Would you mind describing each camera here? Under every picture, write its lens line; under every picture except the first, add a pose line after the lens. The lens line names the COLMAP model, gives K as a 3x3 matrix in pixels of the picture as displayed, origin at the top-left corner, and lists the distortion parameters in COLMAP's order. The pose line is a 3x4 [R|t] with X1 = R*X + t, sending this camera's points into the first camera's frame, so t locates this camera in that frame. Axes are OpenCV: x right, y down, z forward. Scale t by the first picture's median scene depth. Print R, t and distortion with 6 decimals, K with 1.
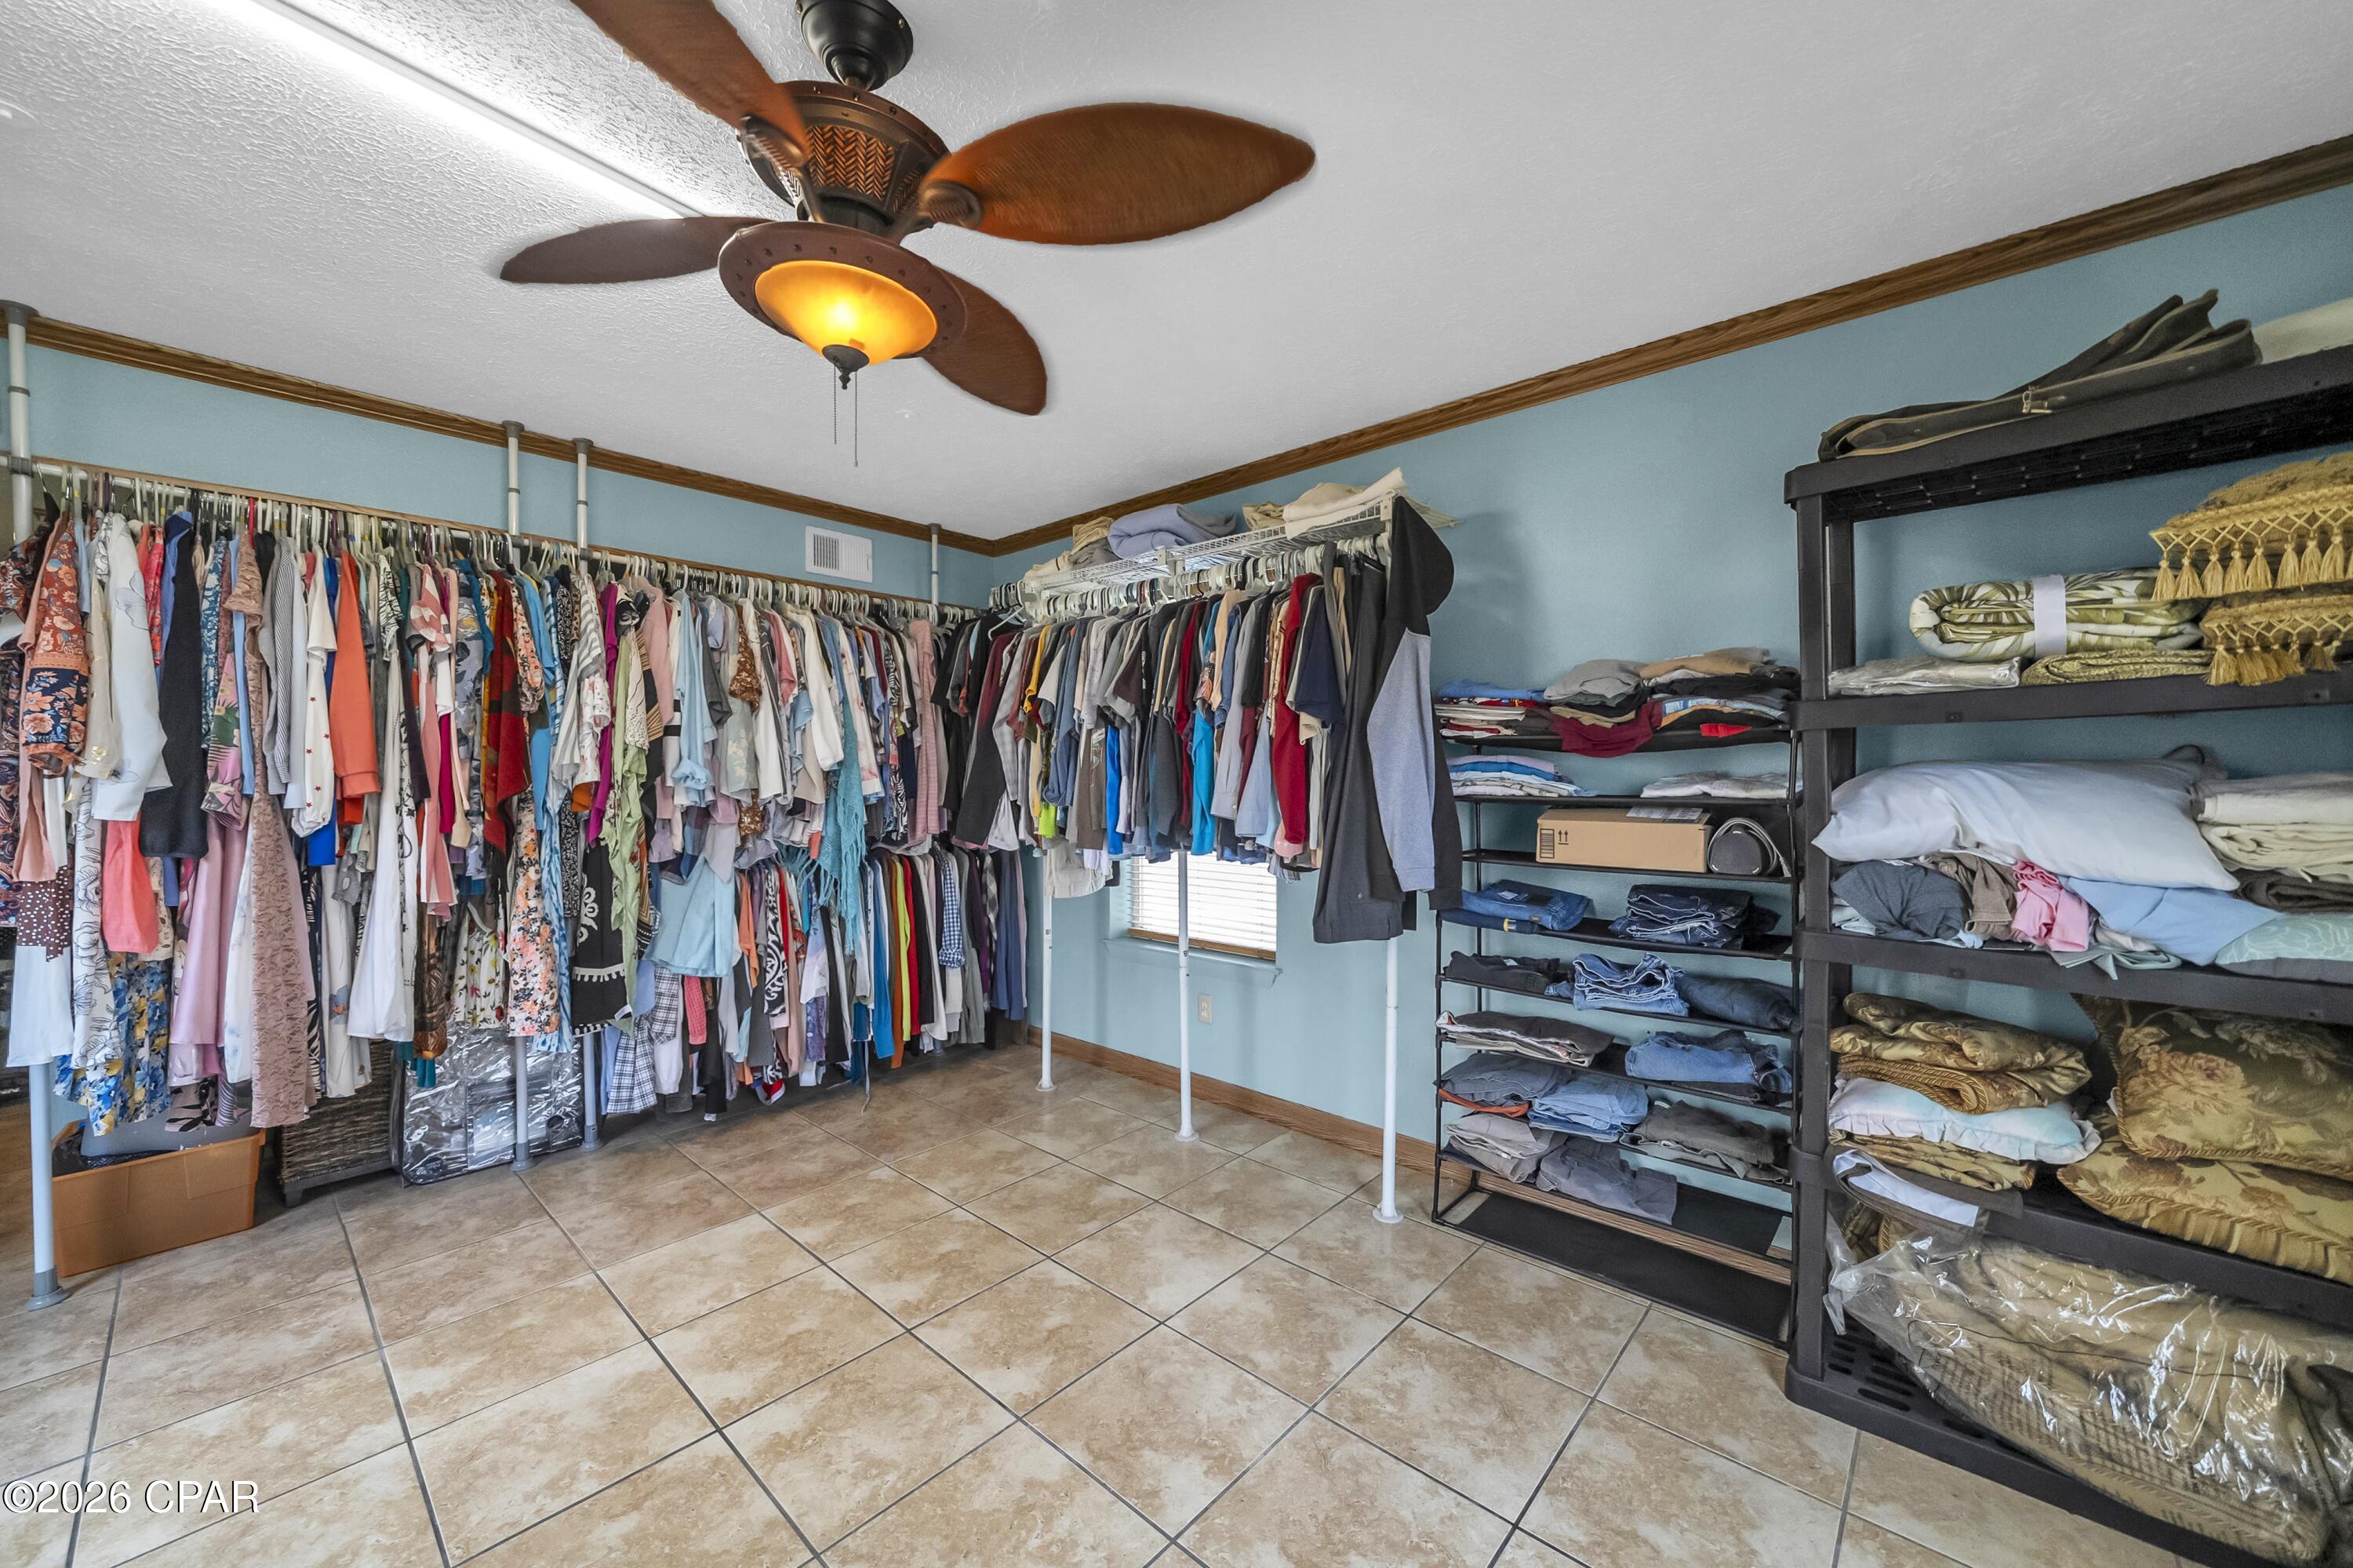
lens RADIAL K [[870.9, 0, 1170.6], [0, 870.9, 782.2], [0, 0, 1]] dist [-0.009319, 0.000257]
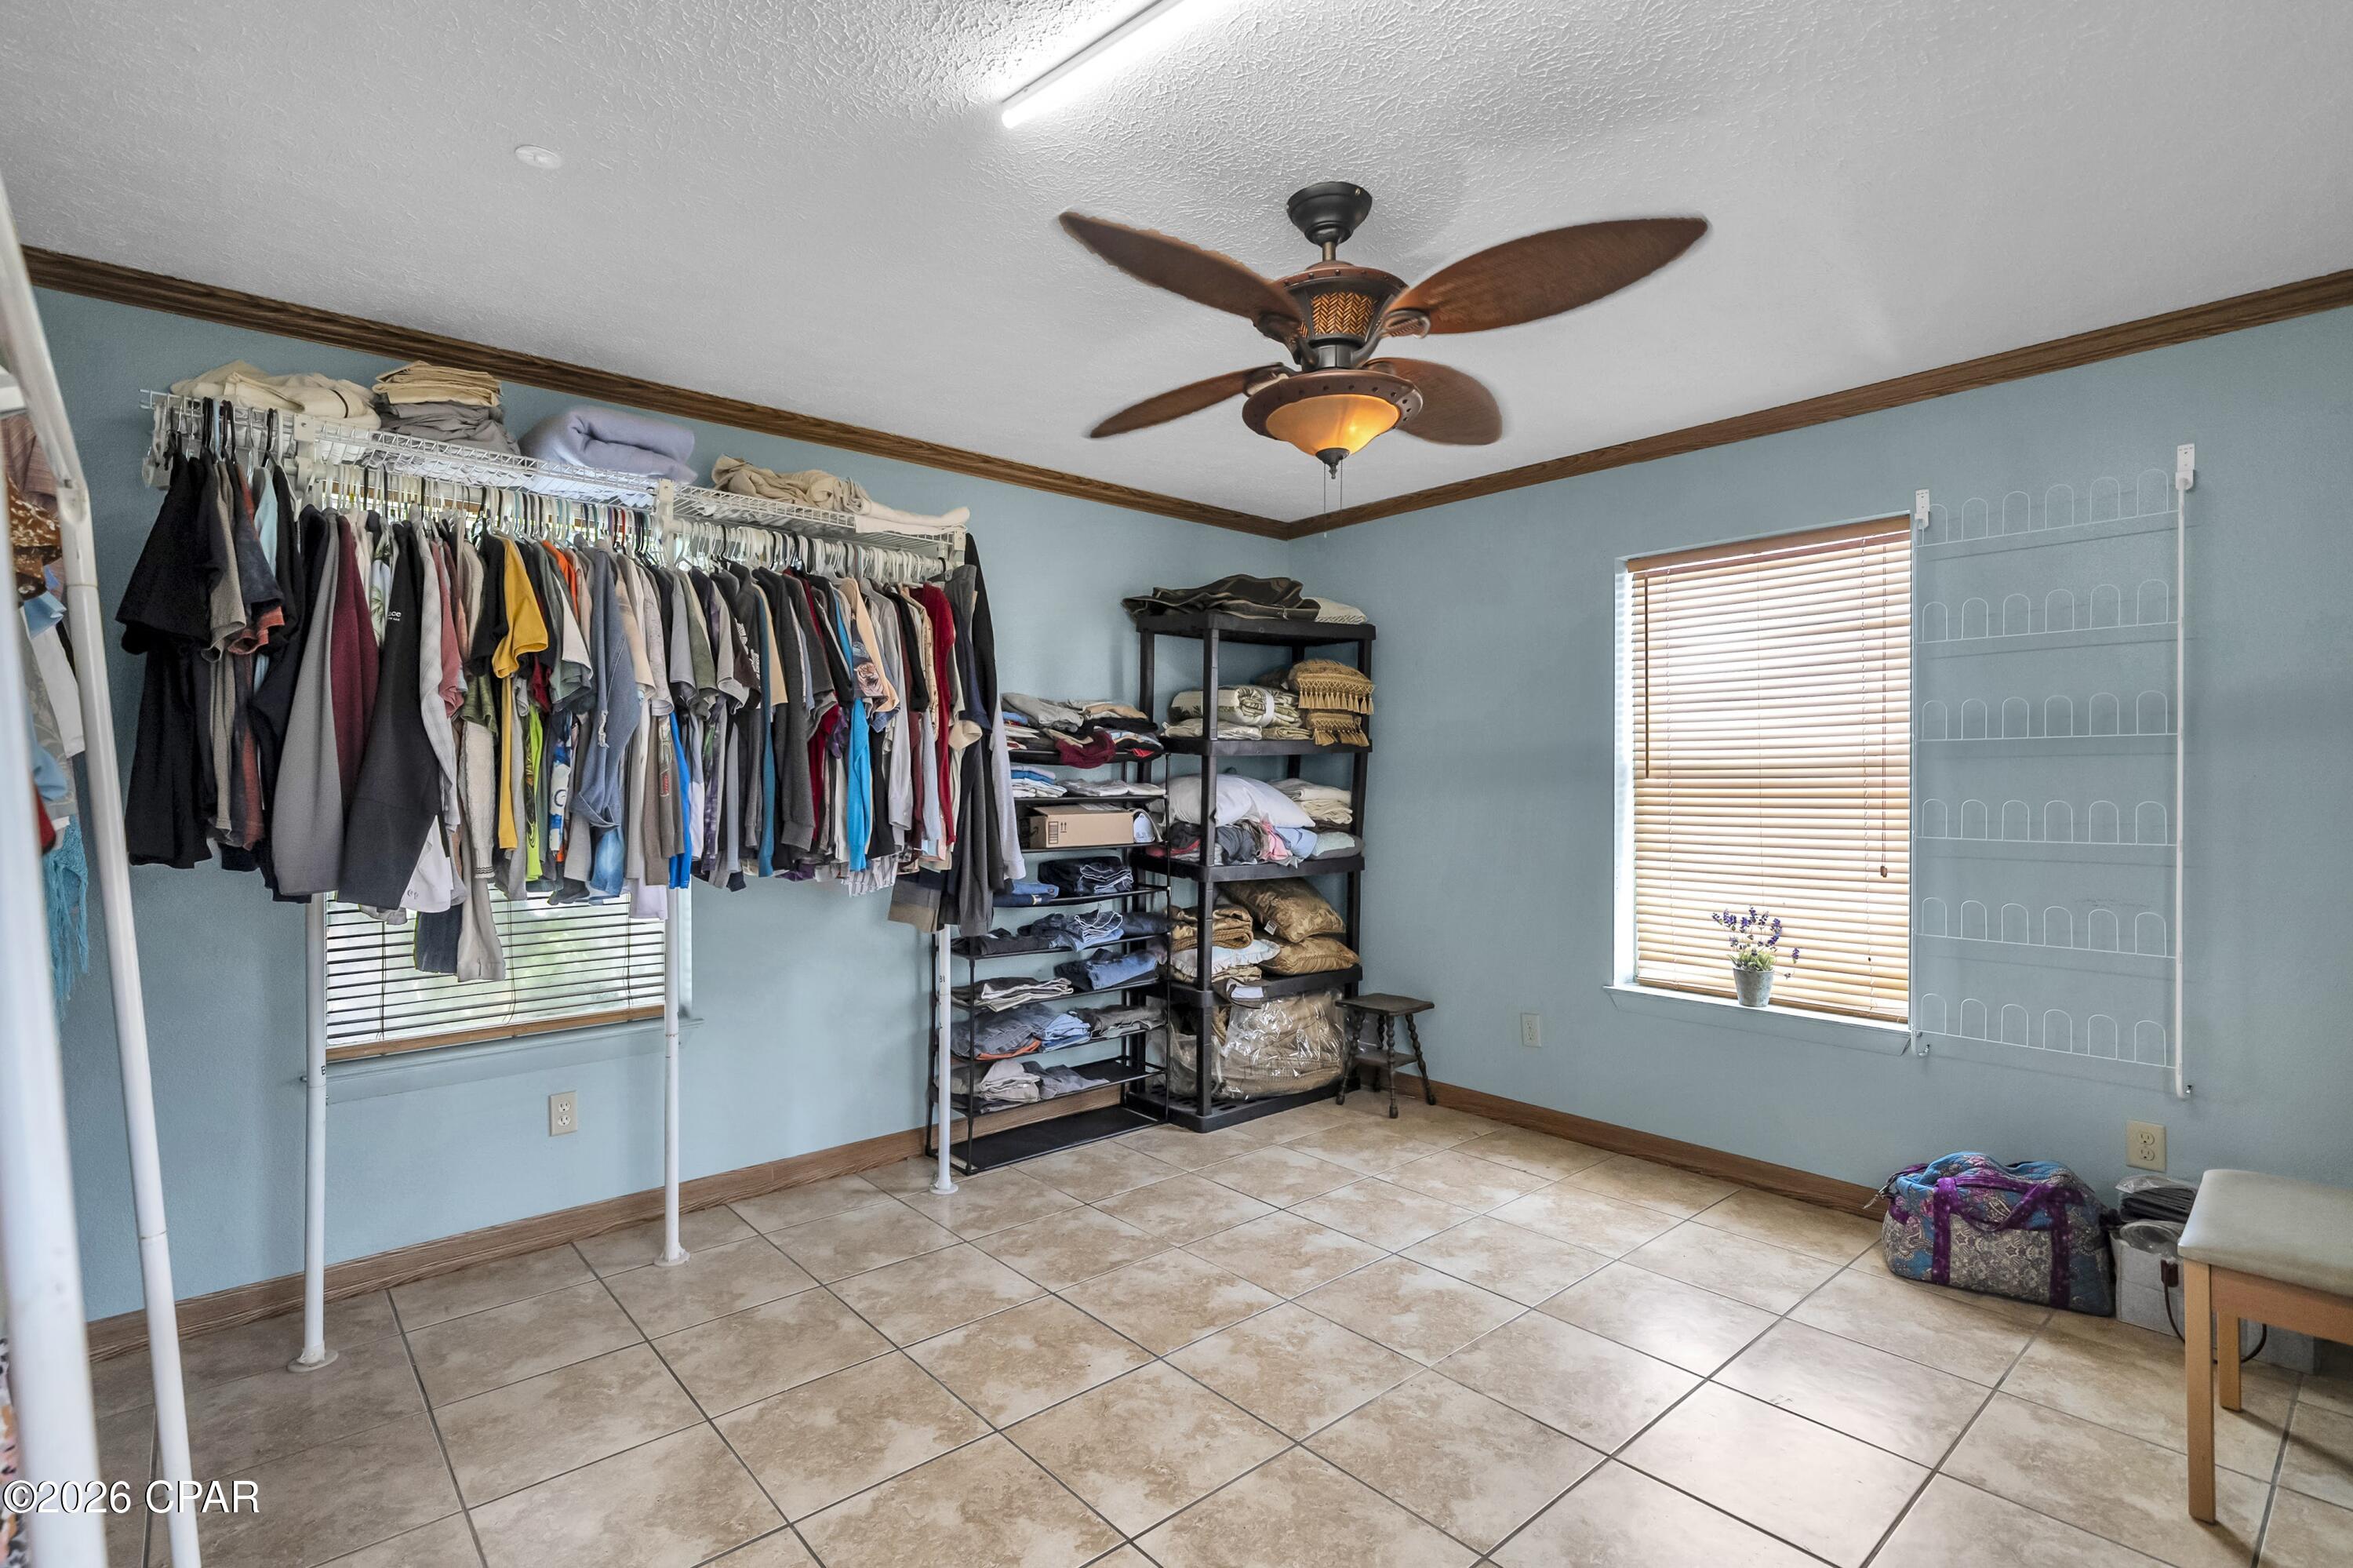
lens RADIAL K [[1105.7, 0, 1169.9], [0, 1105.7, 780.9], [0, 0, 1]] dist [-0.000217, -0.000215]
pose [[0.120042, 0.002115, 0.992767, -1.355020], [0.008884, 0.999955, -0.003204, -0.001822], [-0.992729, 0.009204, 0.120018, 0.691546]]
